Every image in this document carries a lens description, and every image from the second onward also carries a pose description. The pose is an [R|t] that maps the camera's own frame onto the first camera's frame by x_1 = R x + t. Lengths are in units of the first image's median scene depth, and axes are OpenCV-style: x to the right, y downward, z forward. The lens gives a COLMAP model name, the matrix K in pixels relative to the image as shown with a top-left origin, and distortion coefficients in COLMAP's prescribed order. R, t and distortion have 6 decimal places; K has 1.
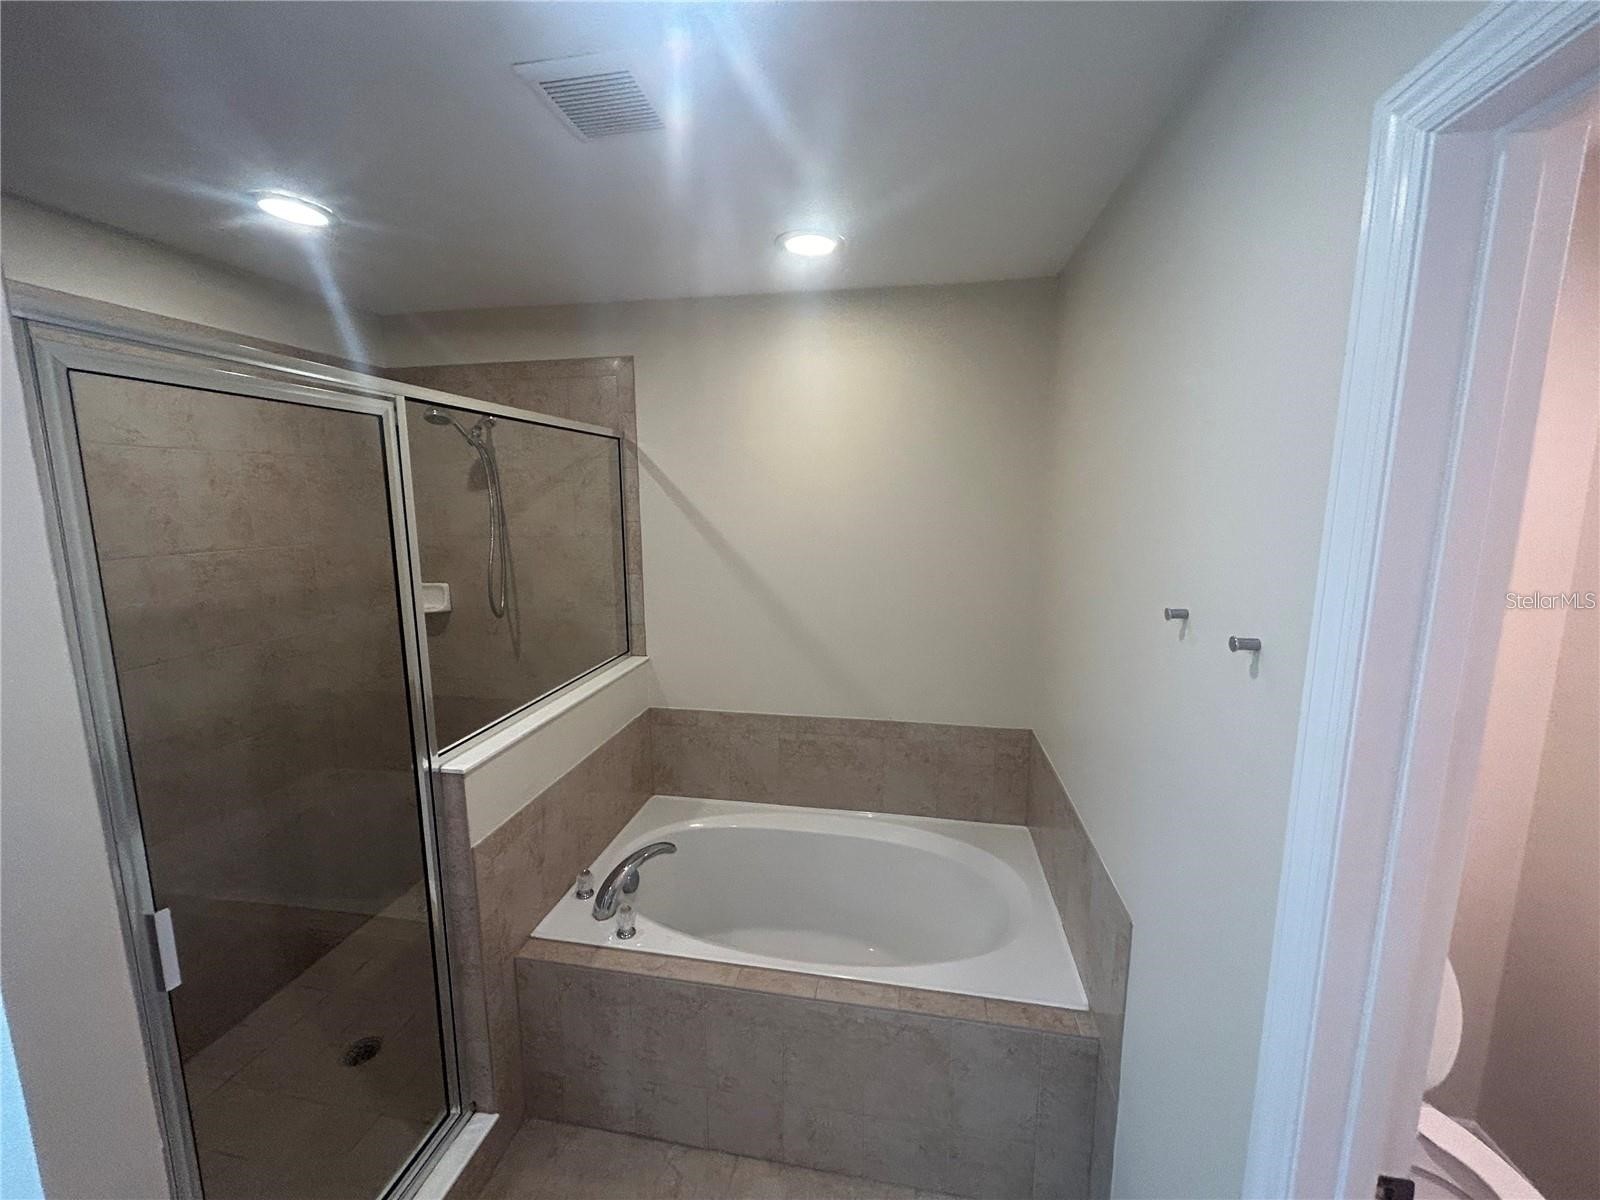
lens RADIAL K [[645.3, 0, 800.0], [0, 645.3, 597.8], [0, 0, 1]] dist [0.002537, 0.000252]
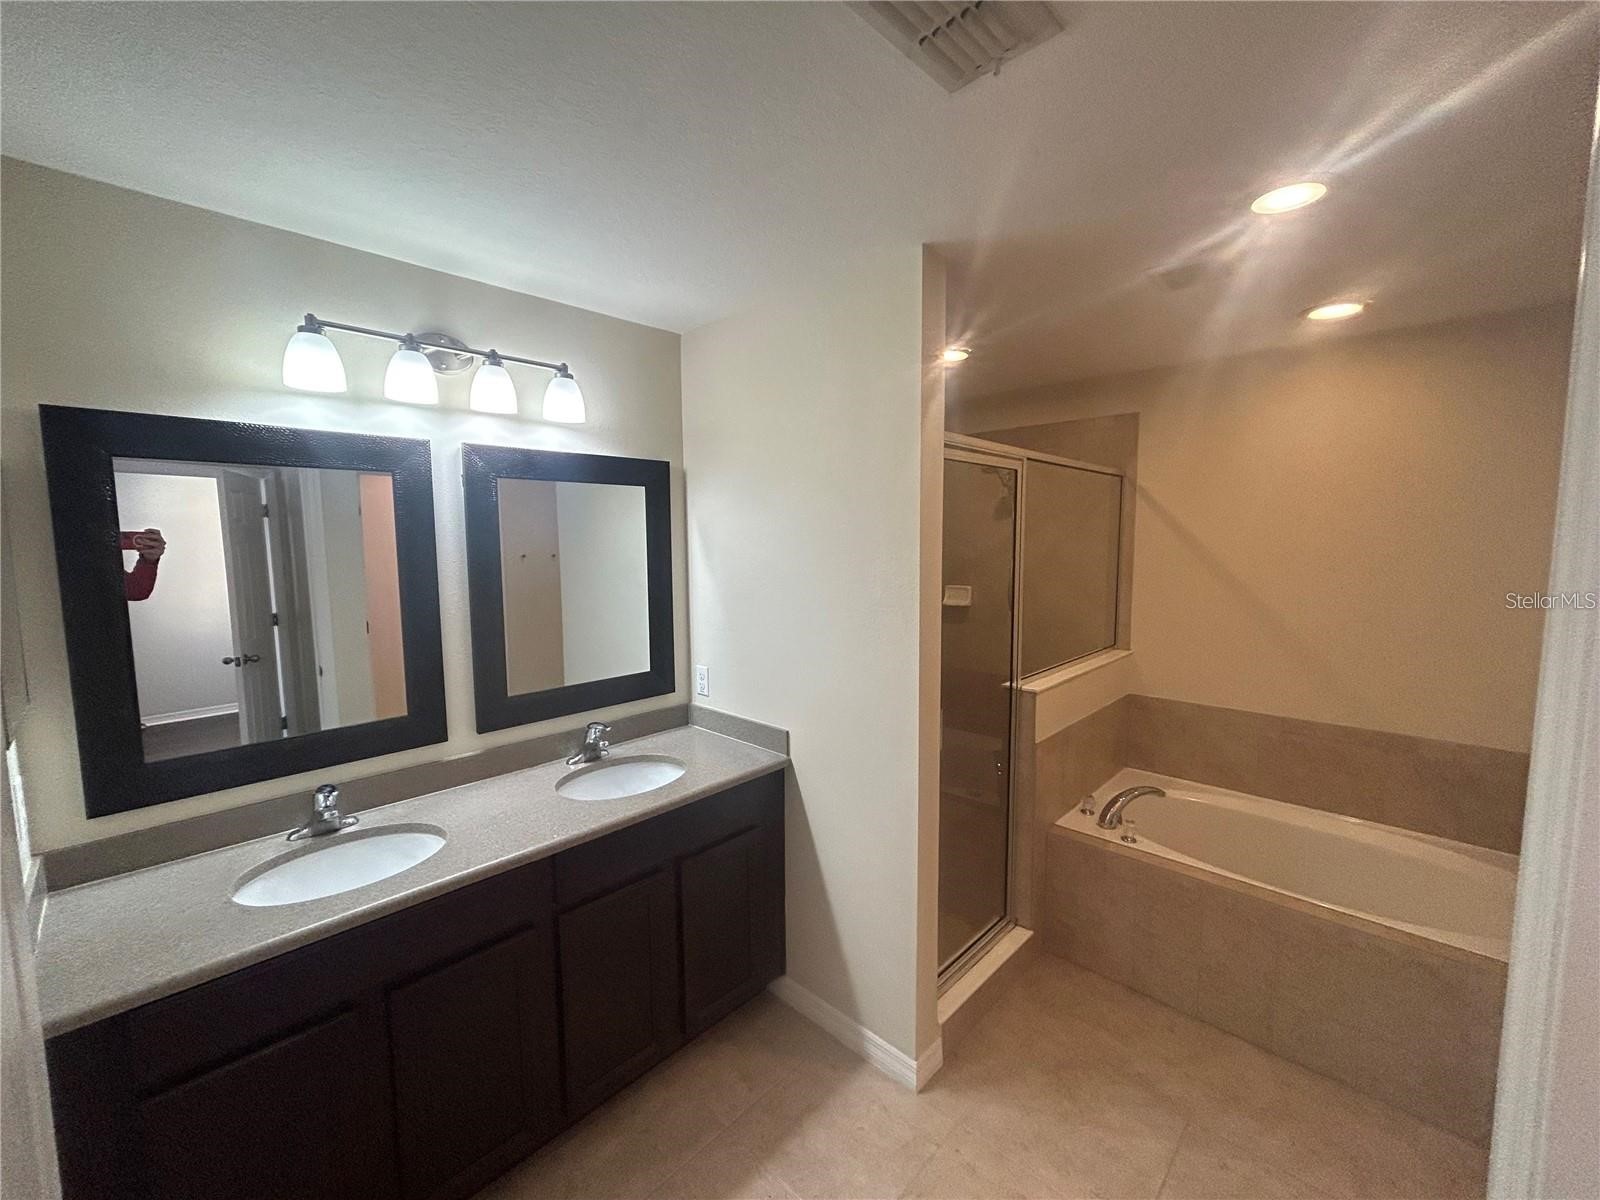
lens RADIAL K [[645.3, 0, 793.8], [0, 645.3, 600.3], [0, 0, 1]] dist [0.002537, 0.000252]
pose [[0.827752, 0.051888, -0.558691, -0.109798], [-0.084281, 0.995916, -0.032376, 0.113633], [0.554729, 0.073886, 0.828744, -0.485609]]
